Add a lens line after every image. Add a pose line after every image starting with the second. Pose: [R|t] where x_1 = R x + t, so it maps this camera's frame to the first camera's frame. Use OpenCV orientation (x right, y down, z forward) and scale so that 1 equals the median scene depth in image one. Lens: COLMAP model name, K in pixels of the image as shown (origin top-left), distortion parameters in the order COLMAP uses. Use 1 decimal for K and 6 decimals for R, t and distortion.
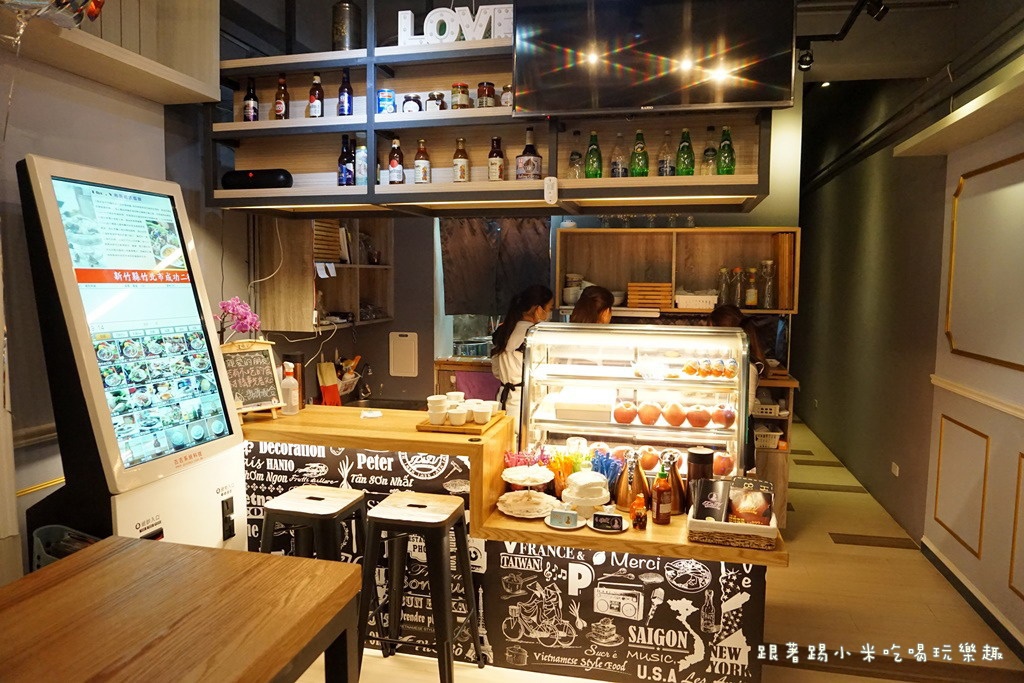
lens RADIAL K [[686.7, 0, 511.3], [0, 686.7, 338.2], [0, 0, 1]] dist [-0.048458, 0.018644]
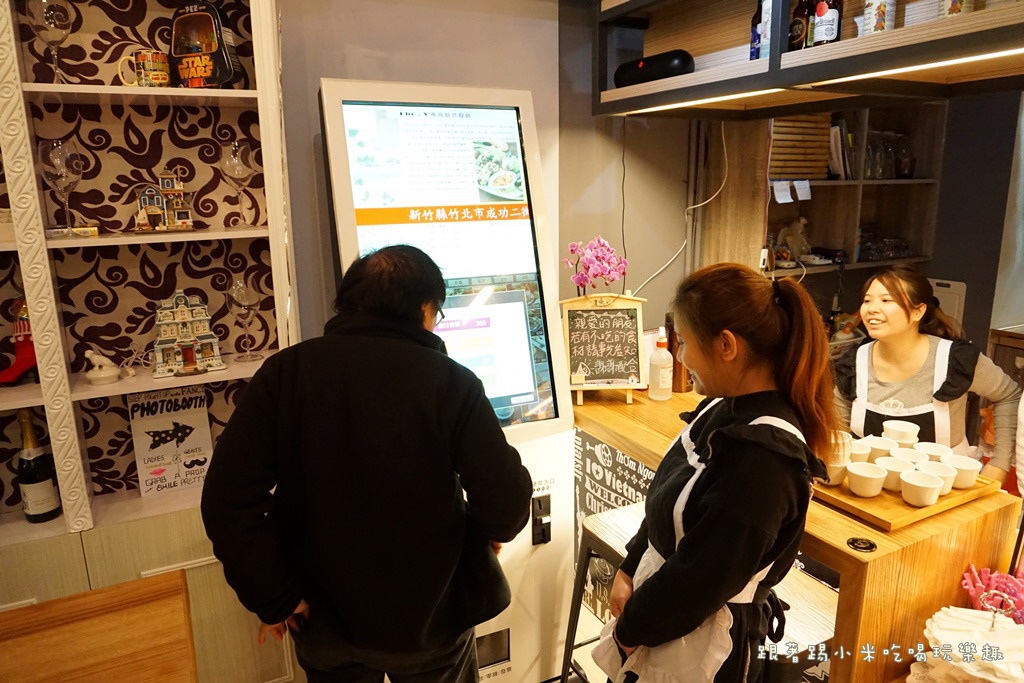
lens RADIAL K [[686.7, 0, 513.0], [0, 686.7, 337.0], [0, 0, 1]] dist [-0.048458, 0.018644]
pose [[0.647449, 0.148652, -0.747471, 0.119665], [-0.044854, 0.986525, 0.157342, -0.065661], [0.760788, -0.068344, 0.645392, 0.431425]]
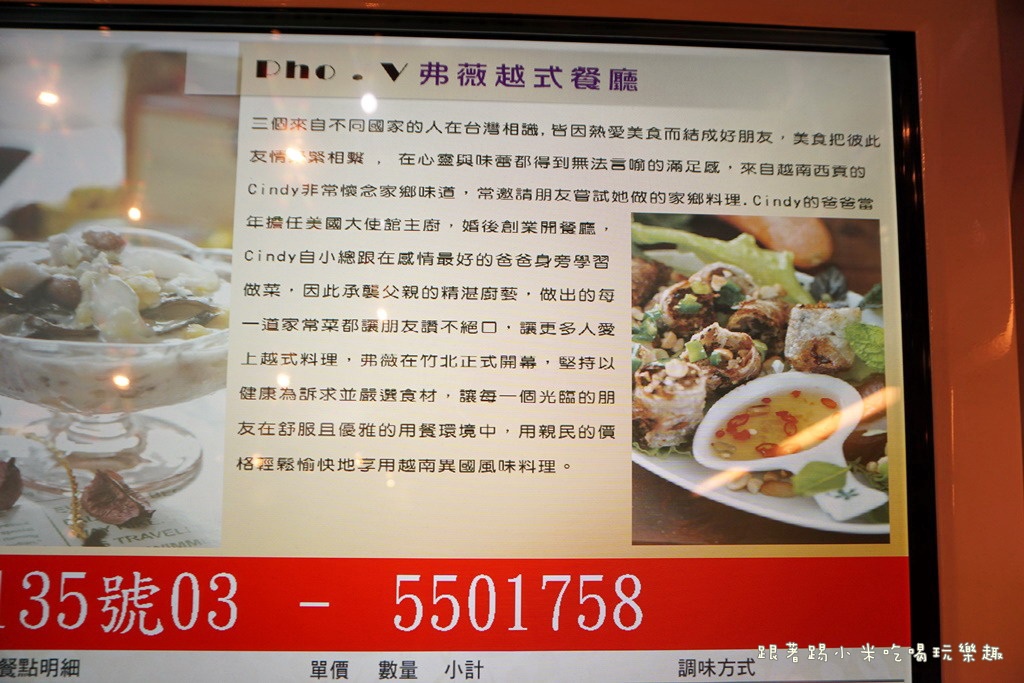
lens RADIAL K [[686.7, 0, 517.4], [0, 686.7, 341.8], [0, 0, 1]] dist [-0.048458, 0.018644]
pose [[0.293001, 0.169989, -0.940880, -0.347603], [-0.097771, 0.984237, 0.147375, -0.145537], [0.951100, 0.048810, 0.305002, 0.813276]]
